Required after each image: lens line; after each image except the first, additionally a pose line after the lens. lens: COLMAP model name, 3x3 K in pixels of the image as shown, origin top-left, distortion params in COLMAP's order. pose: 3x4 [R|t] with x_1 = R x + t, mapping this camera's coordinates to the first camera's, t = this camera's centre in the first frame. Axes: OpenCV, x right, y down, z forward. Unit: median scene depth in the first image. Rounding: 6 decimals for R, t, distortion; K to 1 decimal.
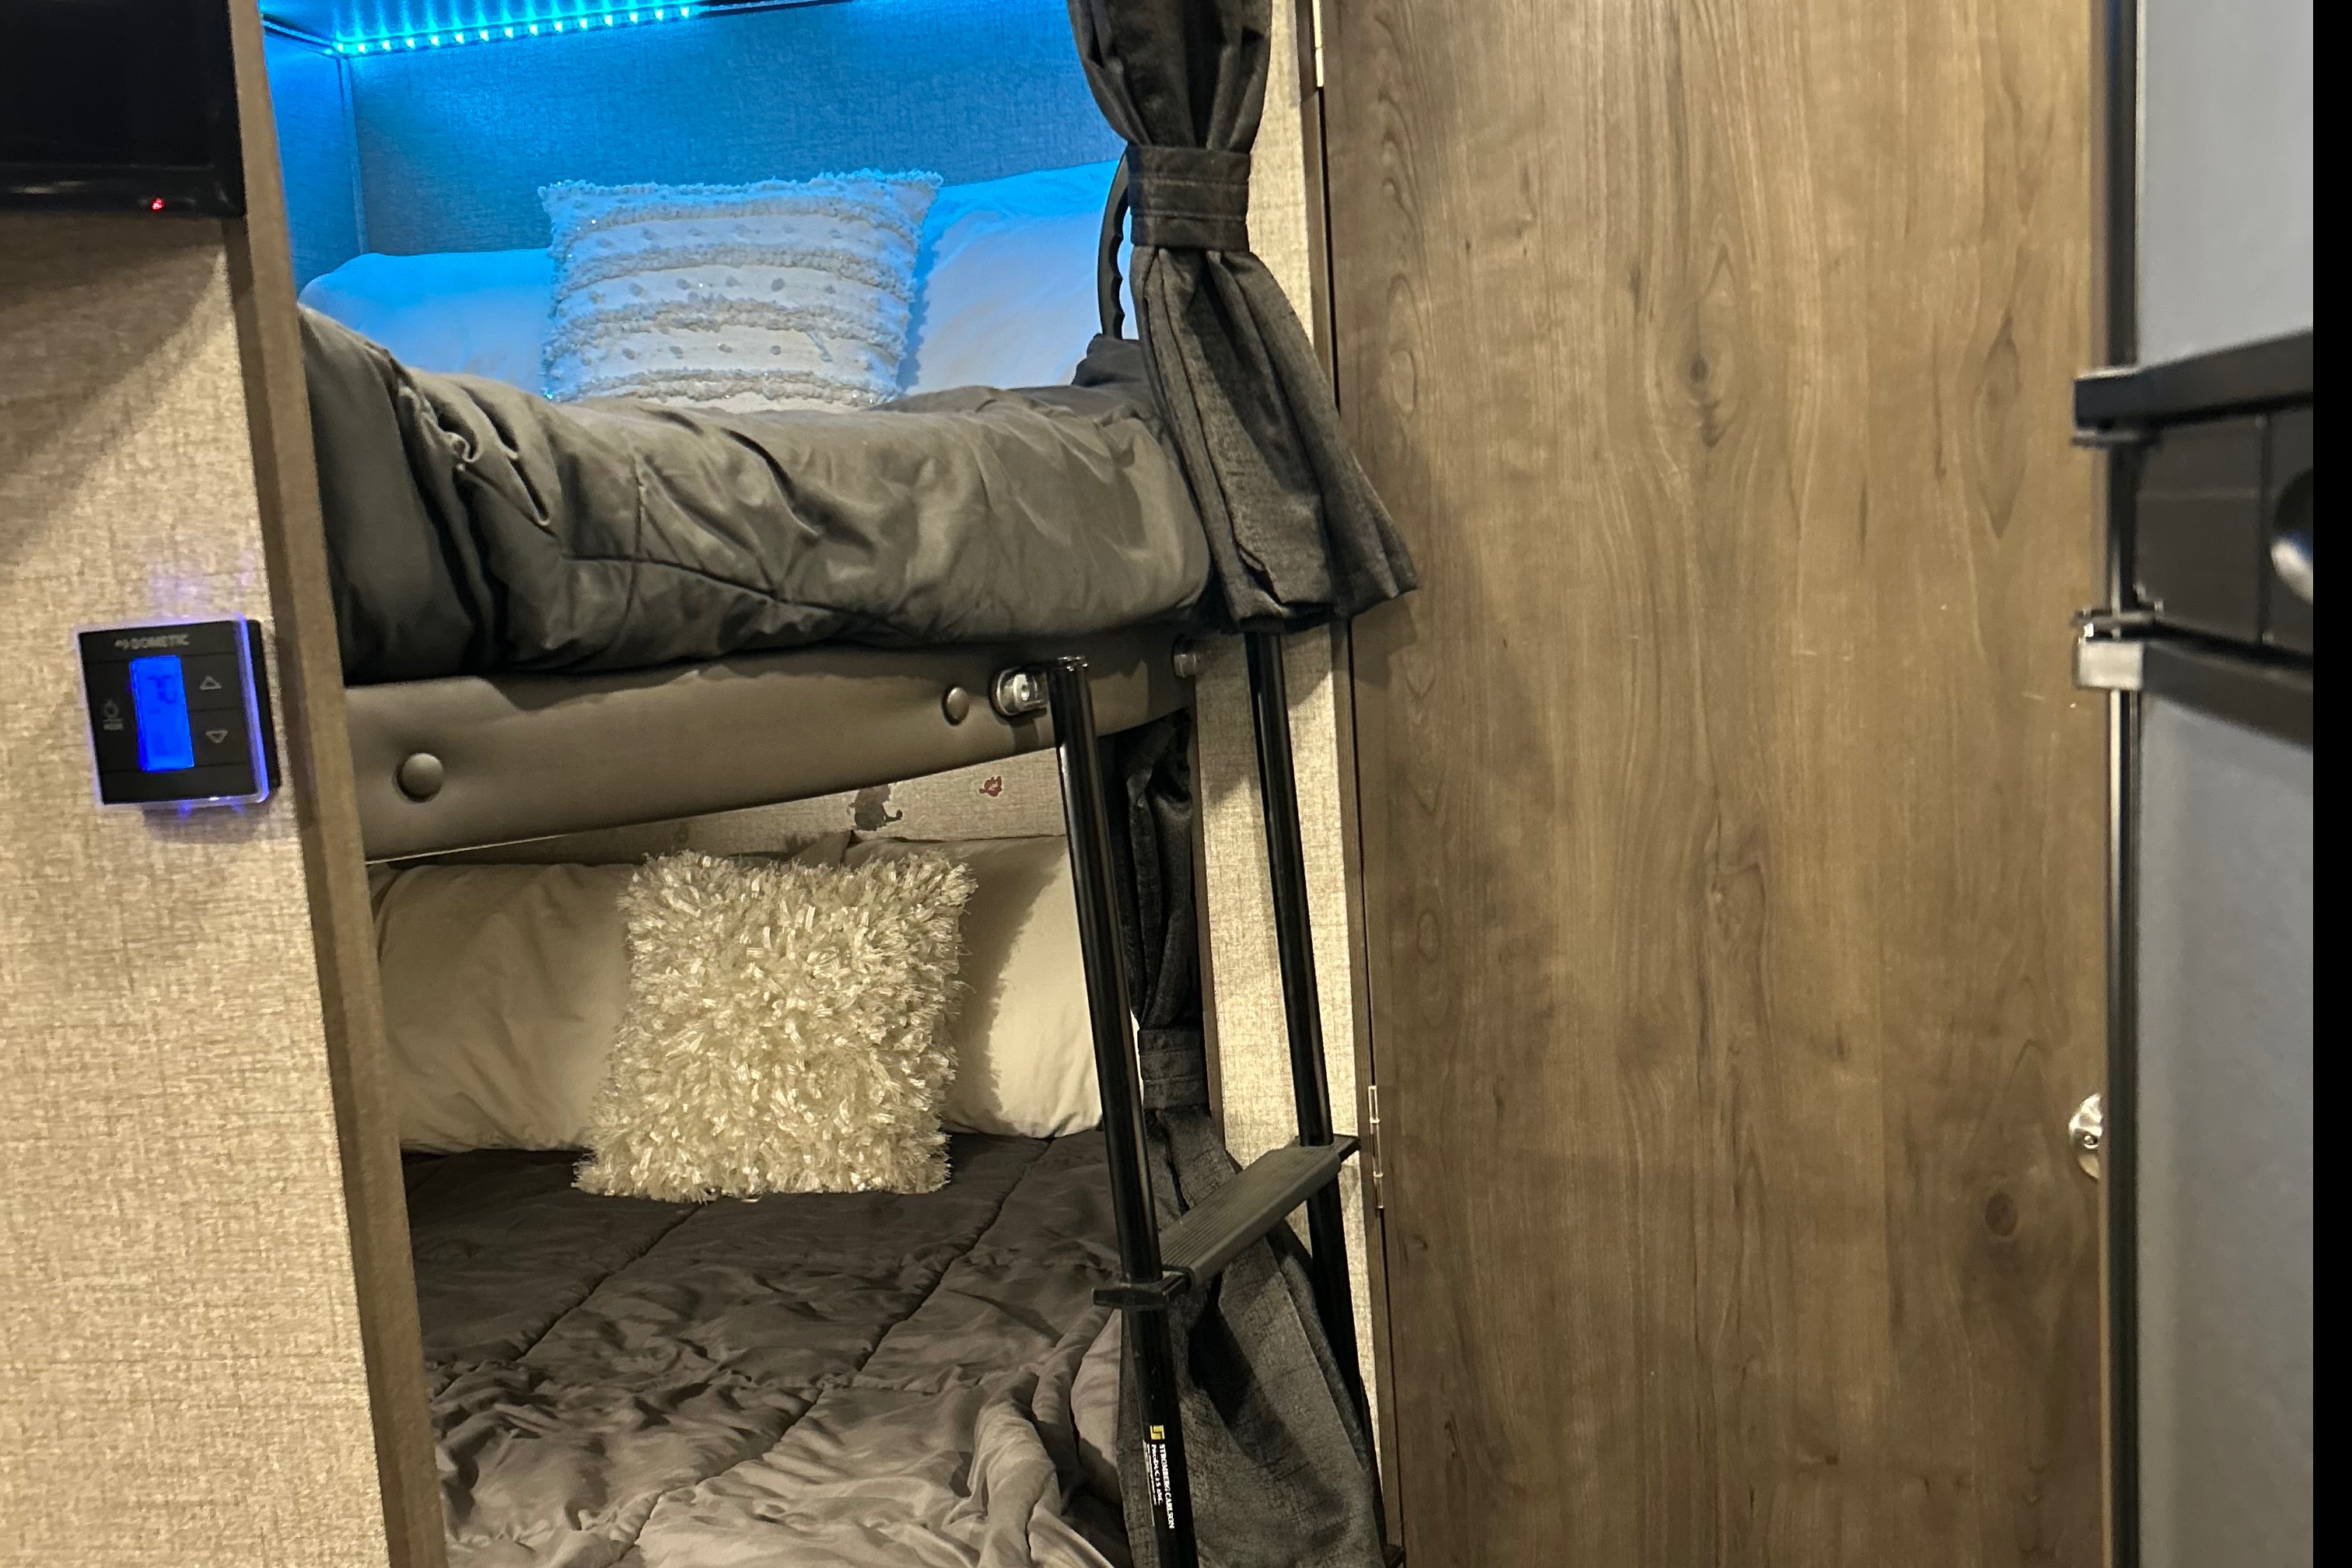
lens RADIAL K [[2336.1, 0, 1169.8], [0, 2336.1, 838.6], [0, 0, 1]] dist [0.048605, 0.000000]
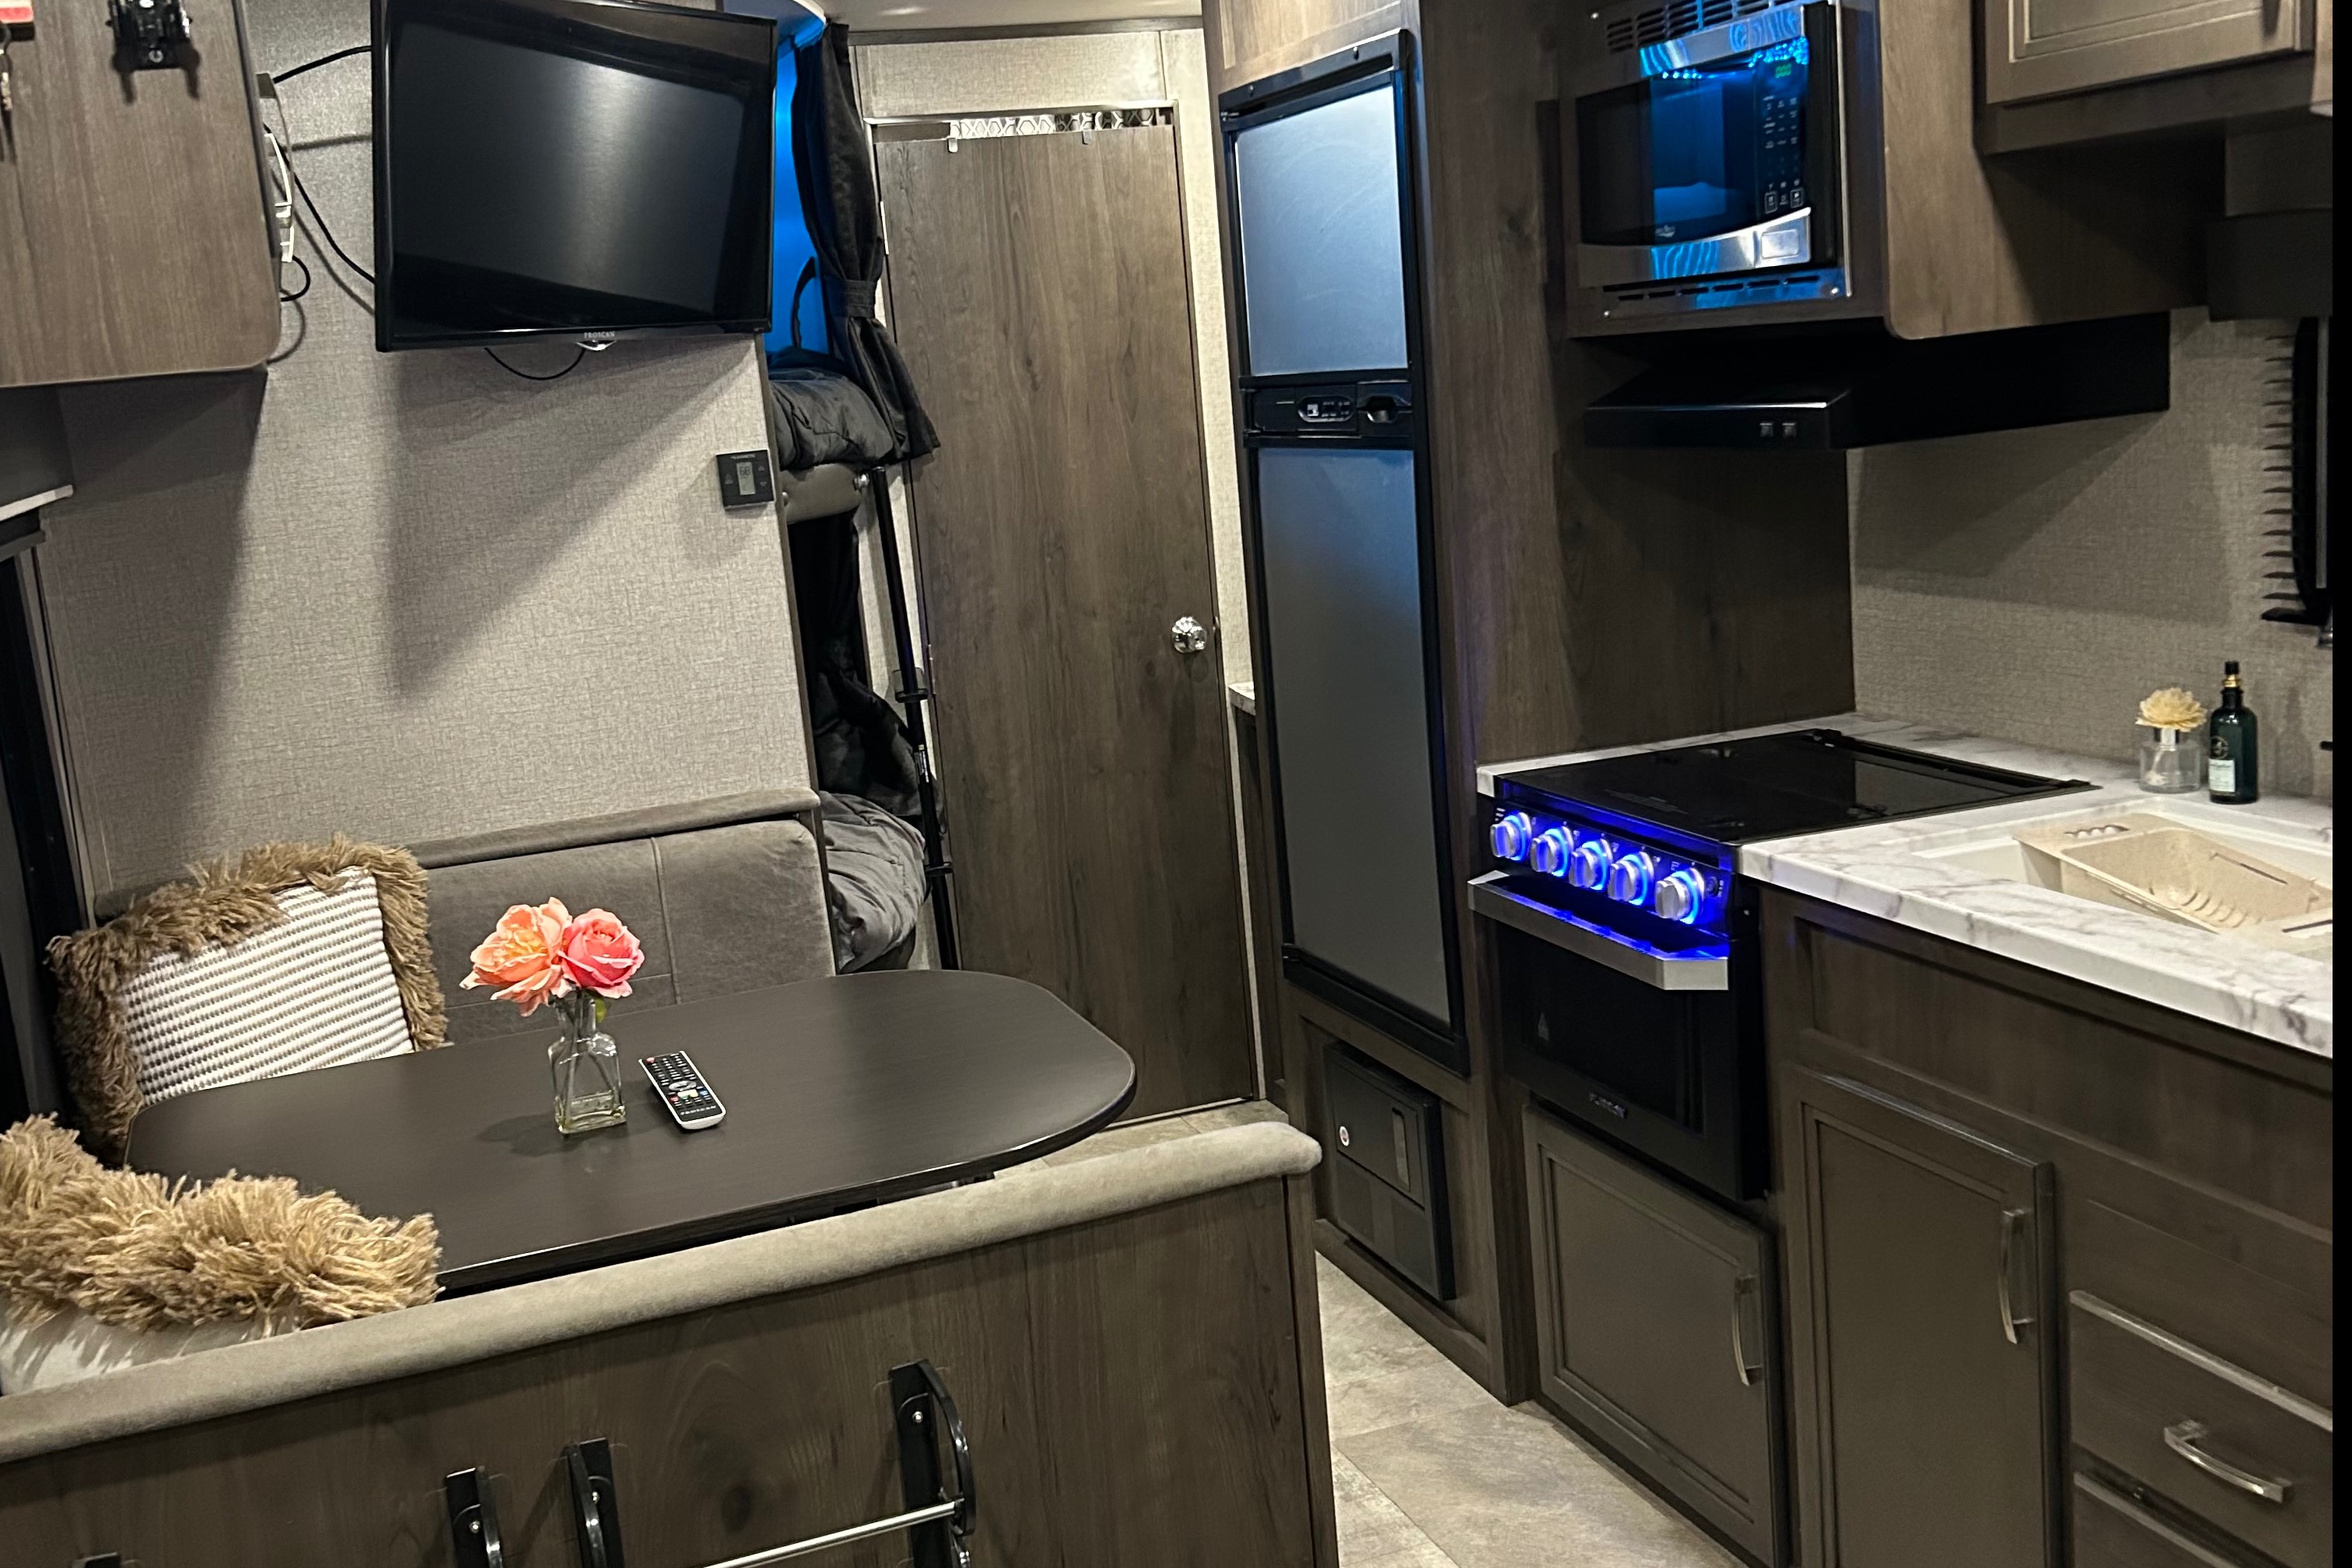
lens RADIAL K [[2336.1, 0, 1173.3], [0, 2336.1, 781.6], [0, 0, 1]] dist [0.048605, 0.000000]
pose [[0.854438, -0.099205, 0.509995, -1.048547], [0.097711, 0.994769, 0.029800, 0.215021], [-0.510283, 0.024370, 0.859661, -1.382122]]
